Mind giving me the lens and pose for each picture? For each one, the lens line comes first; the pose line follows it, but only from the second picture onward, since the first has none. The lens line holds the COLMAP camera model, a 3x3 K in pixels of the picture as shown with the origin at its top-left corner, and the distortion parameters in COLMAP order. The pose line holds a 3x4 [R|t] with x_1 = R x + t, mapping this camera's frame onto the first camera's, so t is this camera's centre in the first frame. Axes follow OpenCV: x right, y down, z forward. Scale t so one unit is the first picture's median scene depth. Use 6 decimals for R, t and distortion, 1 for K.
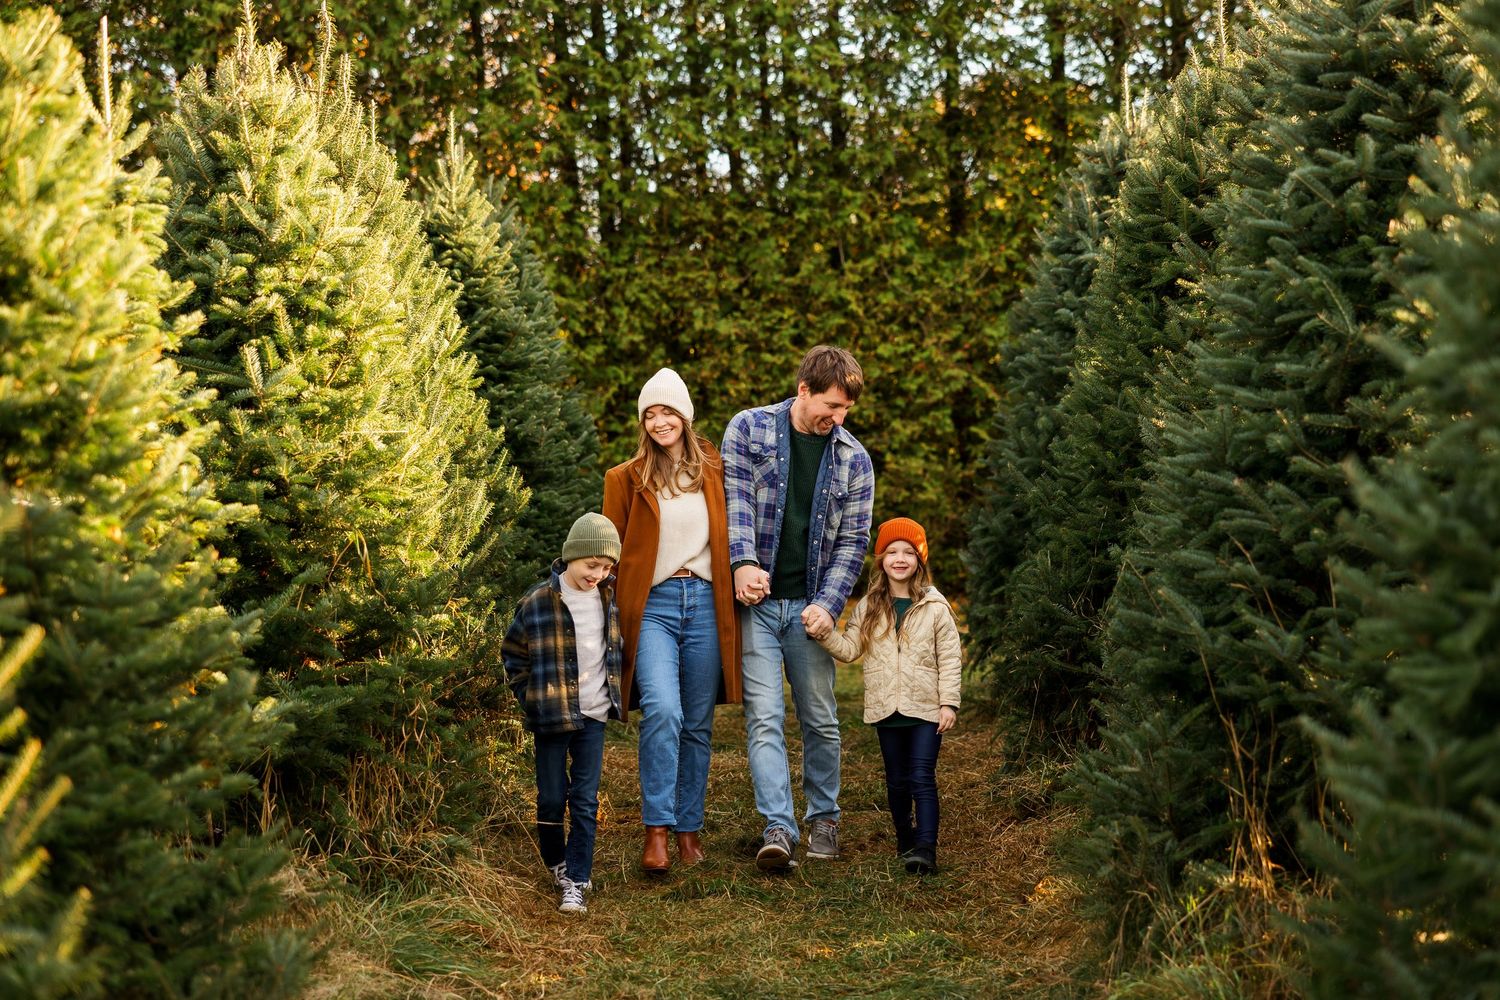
lens RADIAL K [[4185.0, 0, 743.9], [0, 4185.0, 502.1], [0, 0, 1]] dist [0.145206, 0.000000]
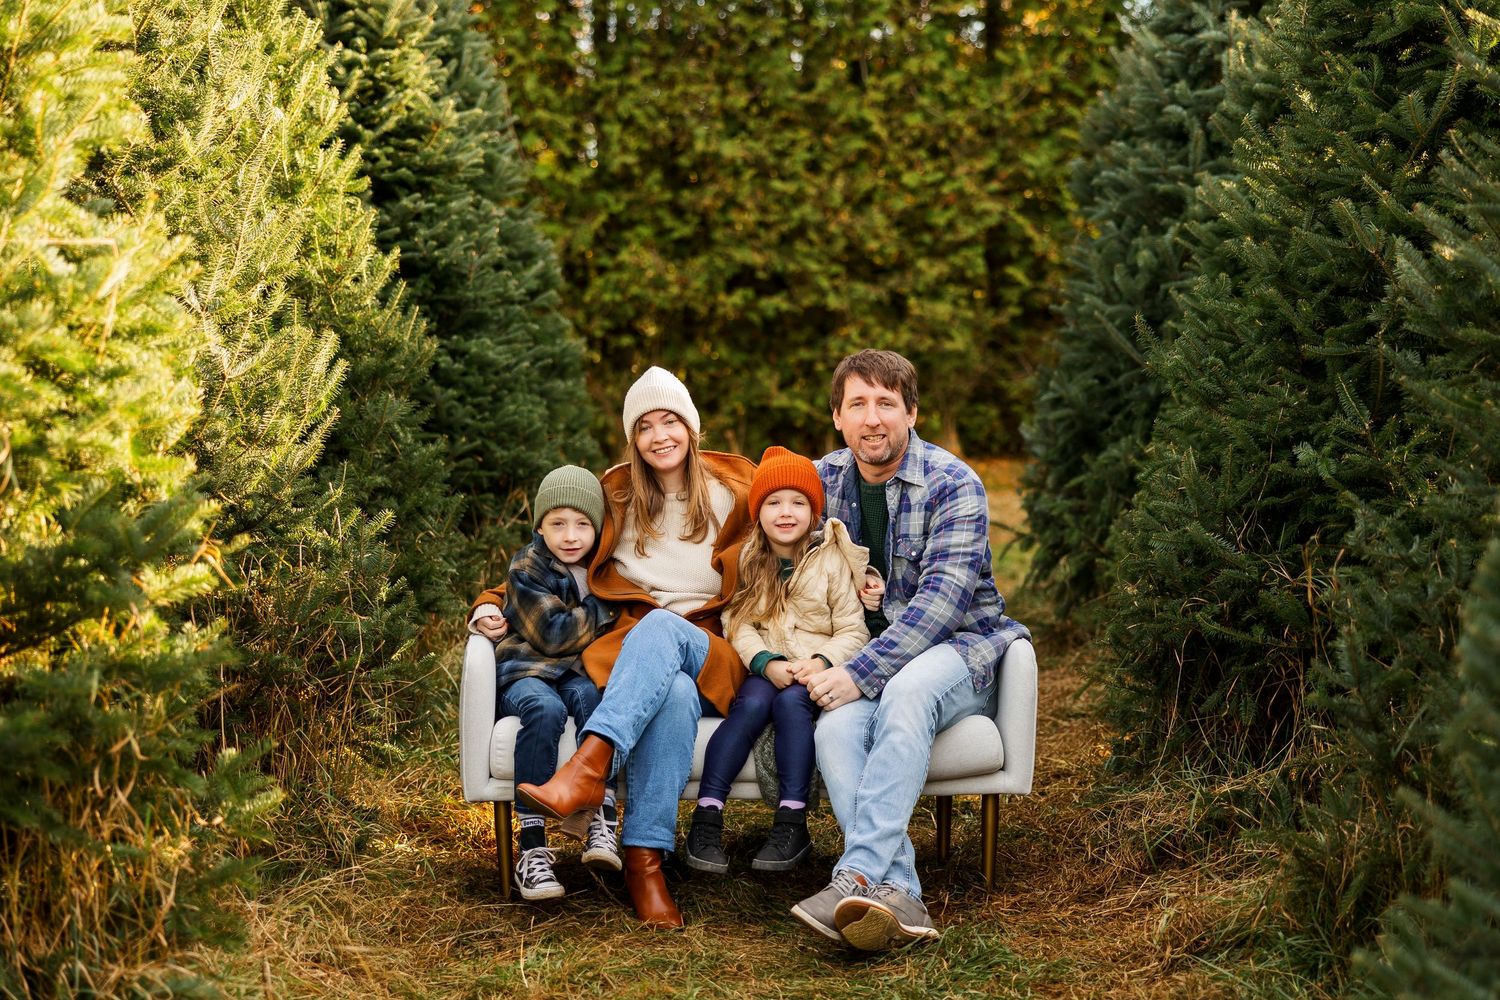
lens RADIAL K [[3497.9, 0, 736.0], [0, 3497.9, 573.6], [0, 0, 1]] dist [0.112281, 0.000000]
pose [[0.999826, 0.017939, -0.005033, 0.002943], [-0.017554, 0.997519, 0.068167, -0.004319], [0.006243, -0.068067, 0.997661, 0.371396]]
